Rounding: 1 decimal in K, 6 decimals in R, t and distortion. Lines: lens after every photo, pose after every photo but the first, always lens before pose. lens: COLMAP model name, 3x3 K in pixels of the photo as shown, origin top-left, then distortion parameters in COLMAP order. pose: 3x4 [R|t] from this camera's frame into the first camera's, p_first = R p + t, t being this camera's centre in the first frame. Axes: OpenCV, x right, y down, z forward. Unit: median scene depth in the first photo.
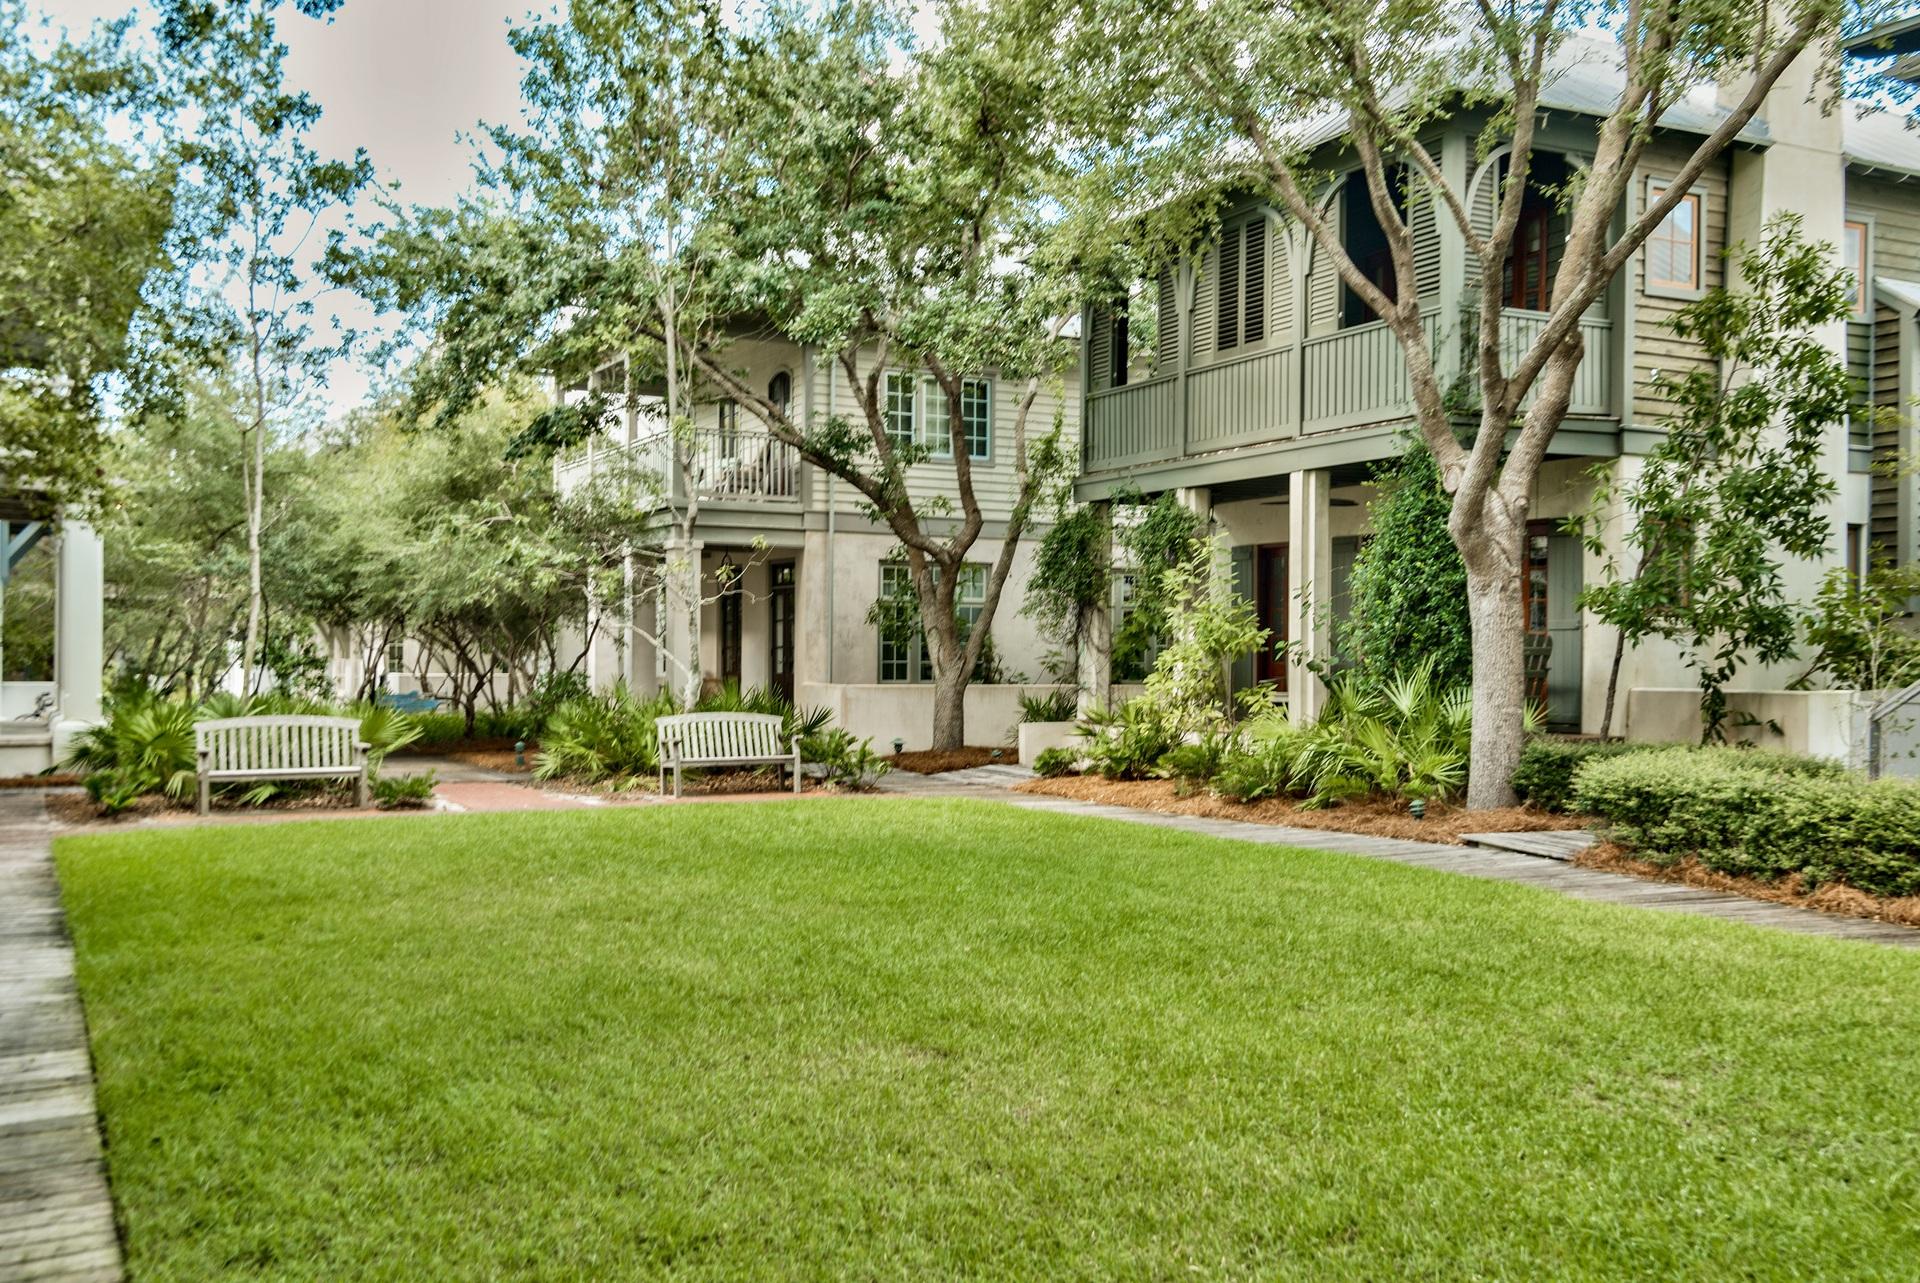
lens RADIAL K [[1665.5, 0, 960.2], [0, 1665.5, 643.1], [0, 0, 1]] dist [0.001783, -0.000237]
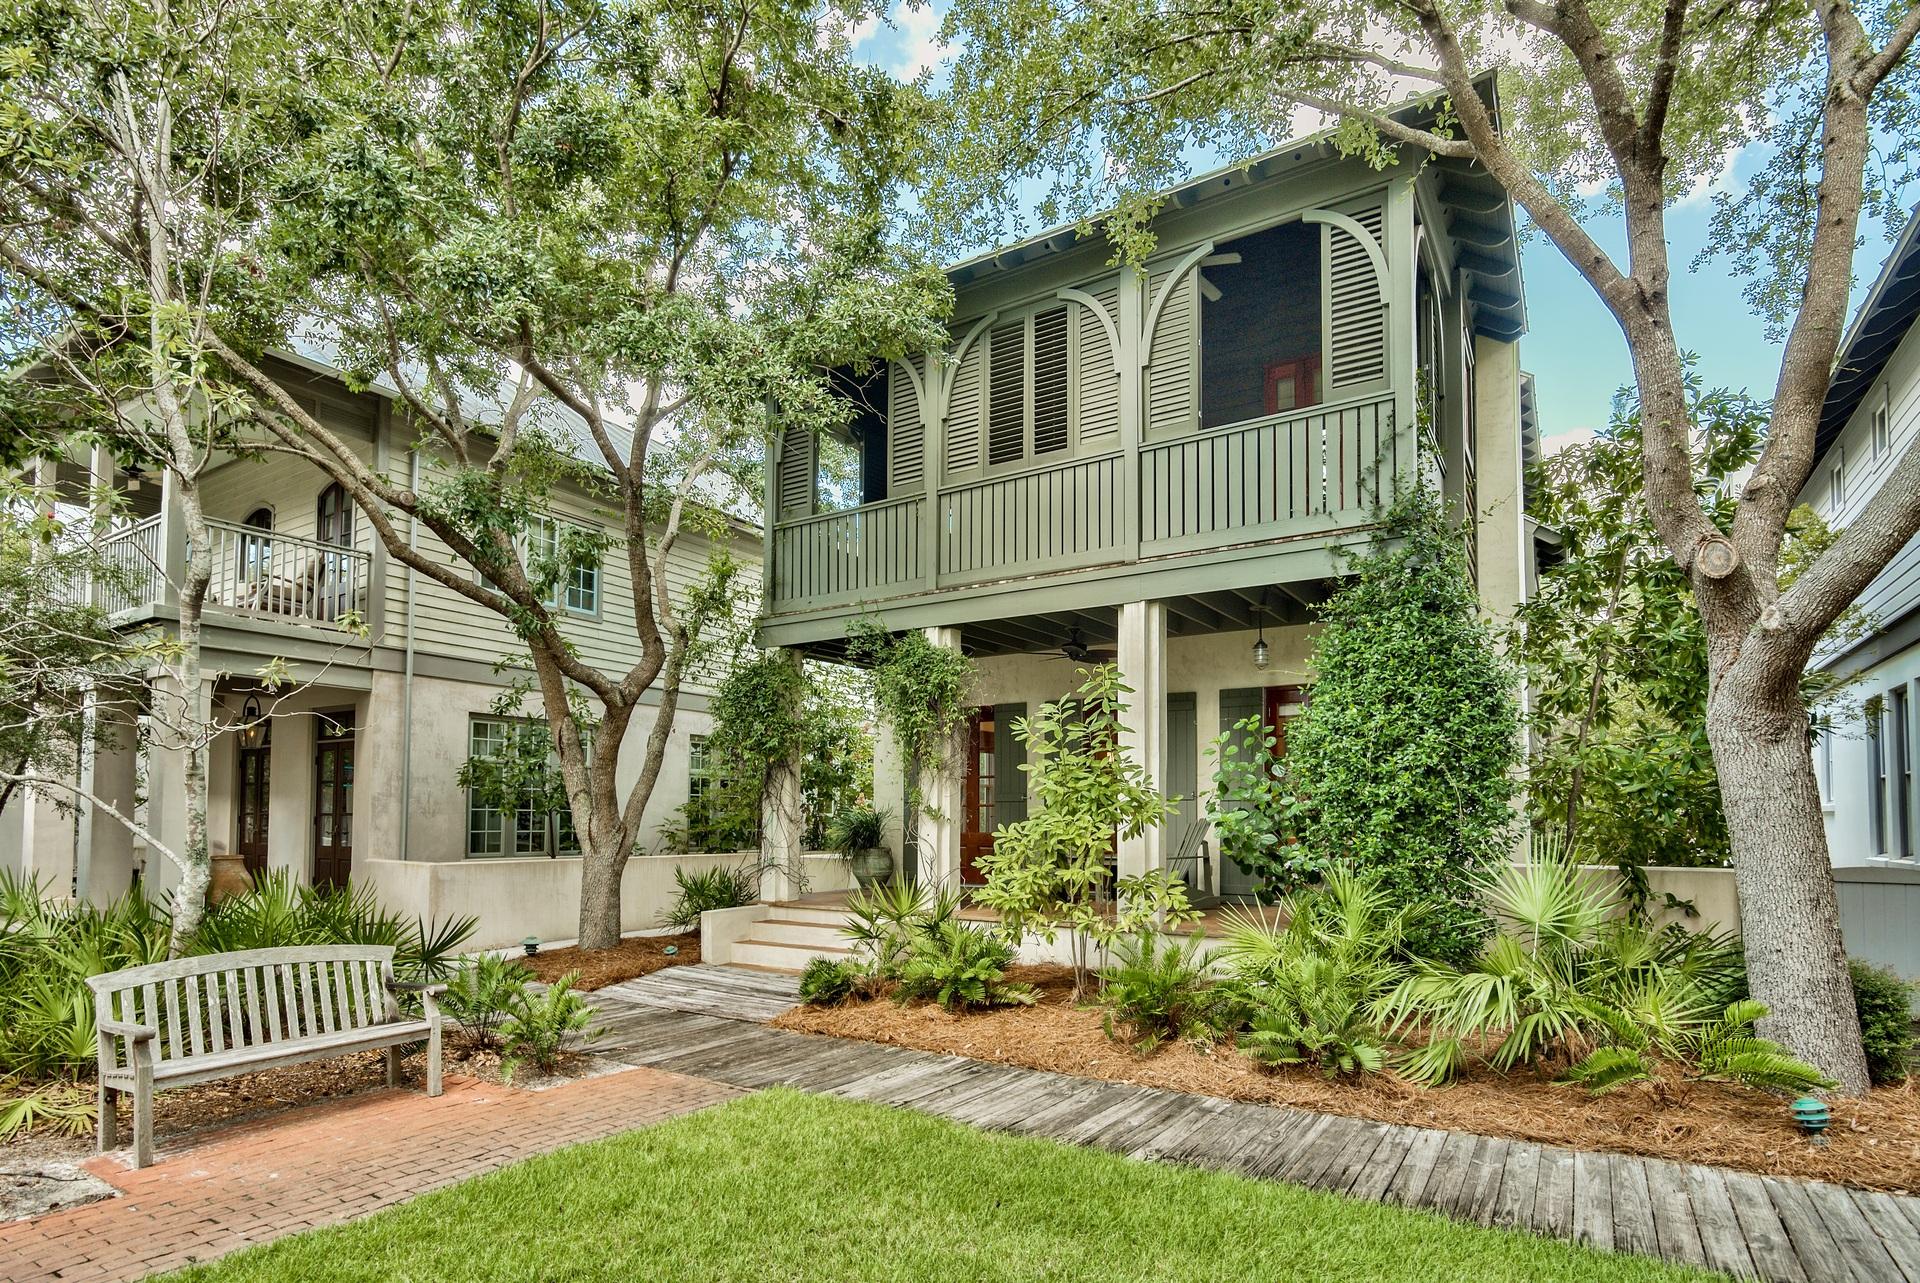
lens RADIAL K [[945.0, 0, 939.6], [0, 945.0, 778.9], [0, 0, 1]] dist [-0.001187, 0.000383]
pose [[0.872849, 0.018252, 0.487648, -0.087043], [-0.003618, 0.999515, -0.030934, -0.001977], [-0.487976, 0.025236, 0.872492, 0.537948]]
